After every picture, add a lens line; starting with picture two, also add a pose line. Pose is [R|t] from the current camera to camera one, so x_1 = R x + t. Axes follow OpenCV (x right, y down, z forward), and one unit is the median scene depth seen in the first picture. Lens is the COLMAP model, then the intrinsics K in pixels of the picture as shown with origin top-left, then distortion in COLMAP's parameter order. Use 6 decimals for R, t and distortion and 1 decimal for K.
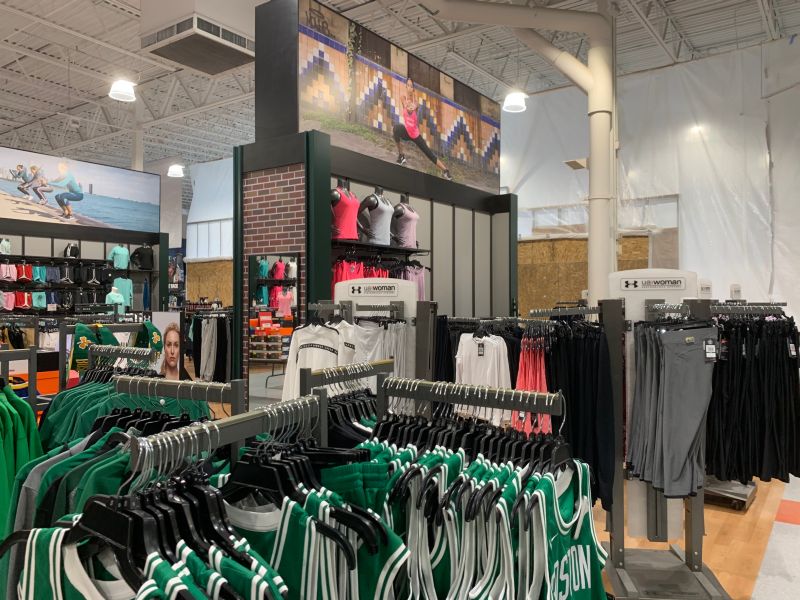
lens RADIAL K [[612.8, 0, 399.4], [0, 612.8, 299.8], [0, 0, 1]] dist [0.018850, -0.008456]
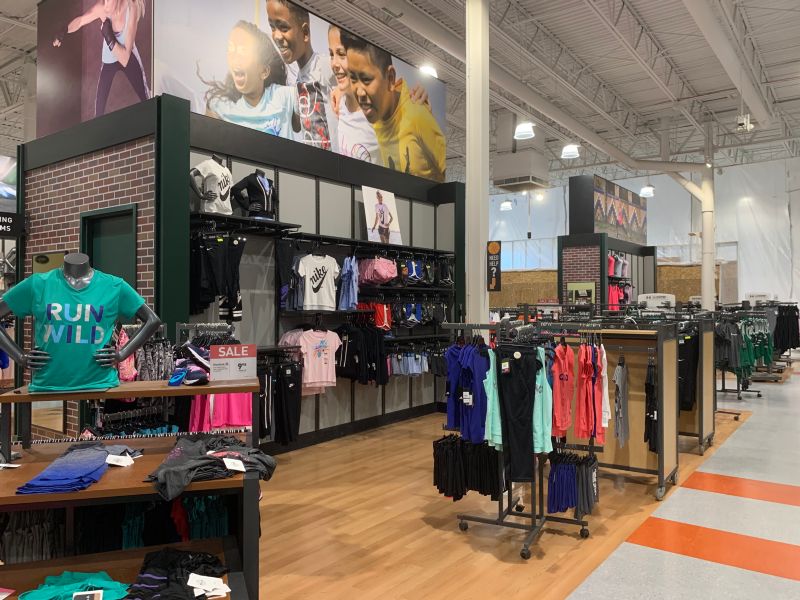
lens RADIAL K [[612.8, 0, 400.9], [0, 612.8, 300.6], [0, 0, 1]] dist [0.018850, -0.008456]
pose [[0.999769, -0.000324, -0.021509, -0.567277], [0.000259, 0.999995, -0.003025, 0.003755], [0.021510, 0.003018, 0.999764, -0.939861]]
